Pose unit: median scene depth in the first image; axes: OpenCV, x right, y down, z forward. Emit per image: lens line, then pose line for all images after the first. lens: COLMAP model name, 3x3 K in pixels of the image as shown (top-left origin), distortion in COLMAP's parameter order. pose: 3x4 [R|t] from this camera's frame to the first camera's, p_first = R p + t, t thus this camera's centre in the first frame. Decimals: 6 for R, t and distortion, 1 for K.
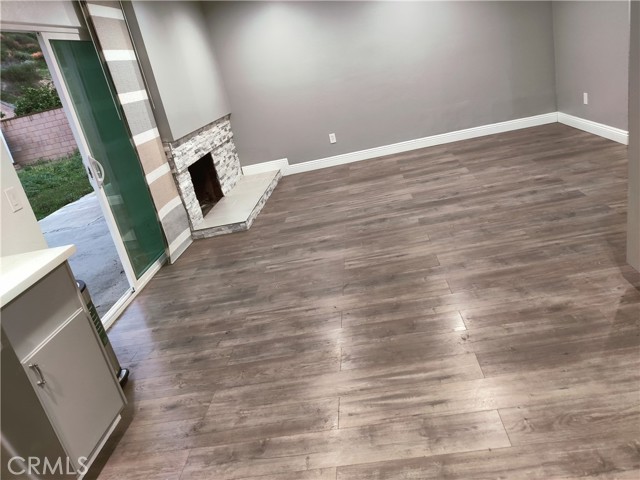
lens RADIAL K [[477.3, 0, 320.0], [0, 477.3, 240.0], [0, 0, 1]] dist [0.077021, -0.107614]
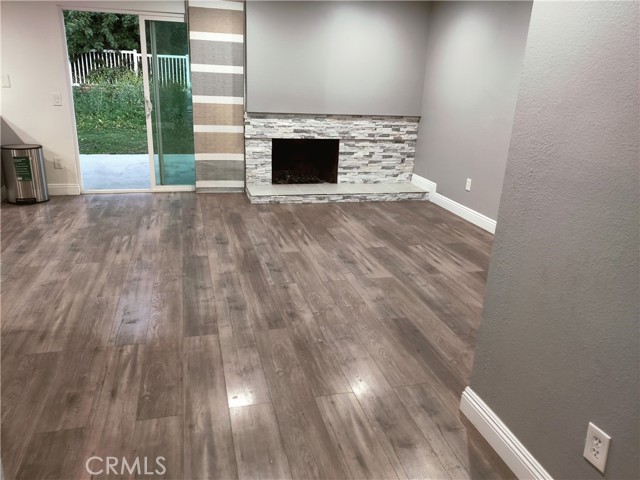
lens RADIAL K [[477.3, 0, 320.0], [0, 477.3, 240.0], [0, 0, 1]] dist [0.077021, -0.107614]
pose [[0.305343, 0.506296, -0.806492, 0.988306], [-0.434814, 0.827621, 0.354937, -0.486778], [0.847173, 0.242297, 0.472853, 0.702291]]
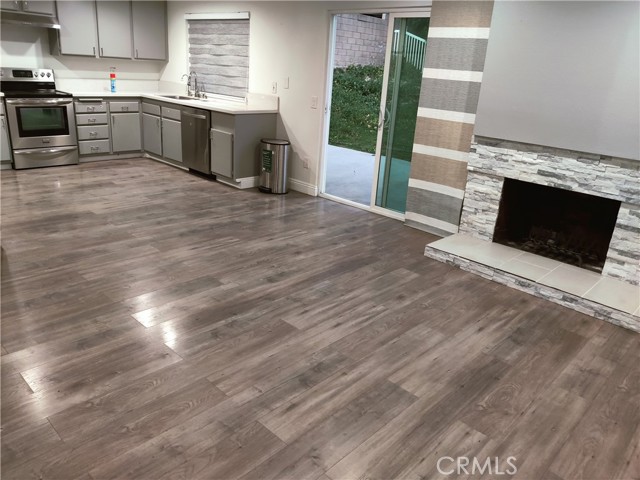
lens RADIAL K [[476.8, 0, 320.0], [0, 476.8, 240.0], [0, 0, 1]] dist [0.003908, -0.003341]
pose [[-0.637216, 0.409675, -0.652780, 0.567480], [-0.211037, 0.721884, 0.659050, -0.627918], [0.741228, 0.557718, -0.373540, 1.319842]]
